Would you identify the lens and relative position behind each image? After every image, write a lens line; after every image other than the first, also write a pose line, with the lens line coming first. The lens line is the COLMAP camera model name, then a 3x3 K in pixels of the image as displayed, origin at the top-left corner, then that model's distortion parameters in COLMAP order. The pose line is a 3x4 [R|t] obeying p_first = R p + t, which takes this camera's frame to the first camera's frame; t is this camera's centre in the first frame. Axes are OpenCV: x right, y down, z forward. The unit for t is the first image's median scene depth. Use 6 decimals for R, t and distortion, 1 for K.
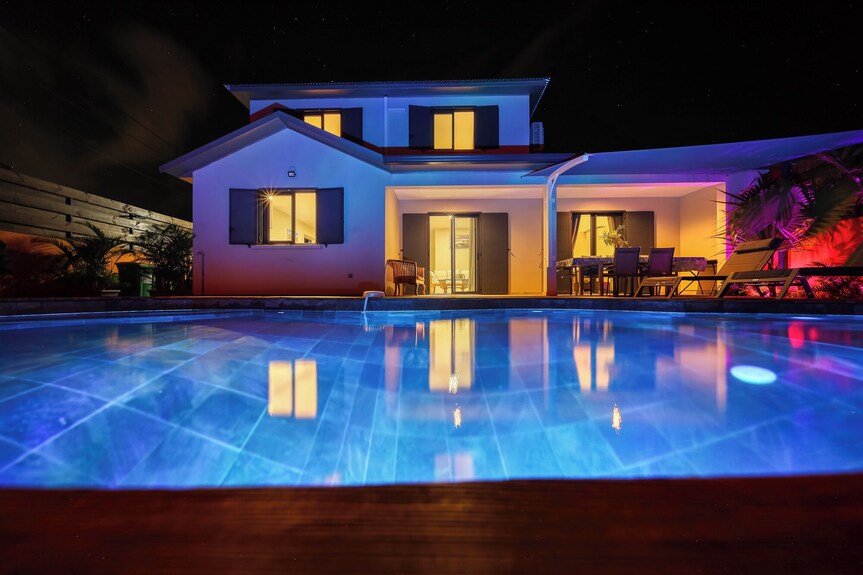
lens RADIAL K [[316.0, 0, 431.5], [0, 316.0, 287.5], [0, 0, 1]] dist [-0.000103, -0.000021]
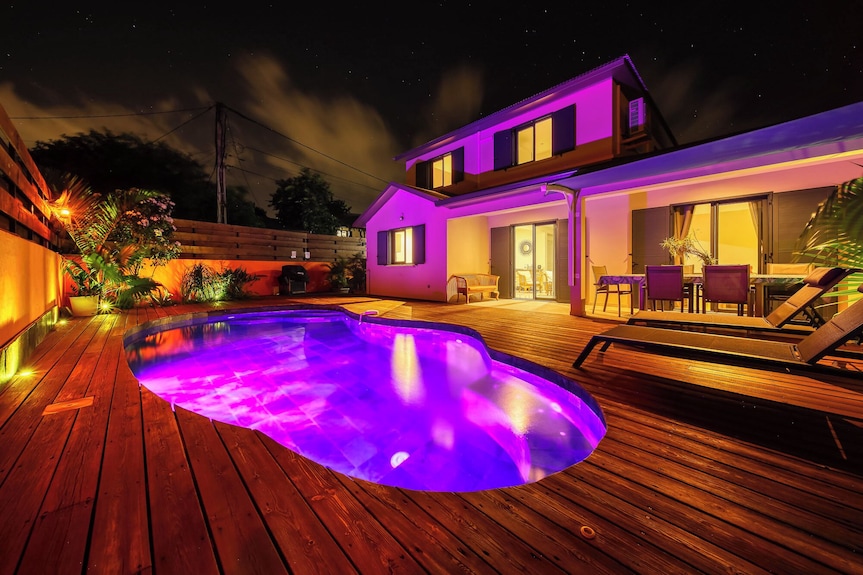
lens RADIAL K [[306.6, 0, 430.2], [0, 306.6, 271.8], [0, 0, 1]] dist [-0.000310, -0.000039]
pose [[0.708652, 0.002347, -0.705554, 0.554851], [0.020646, 0.999497, 0.024062, -0.104978], [0.705256, -0.031619, 0.708247, 0.032404]]
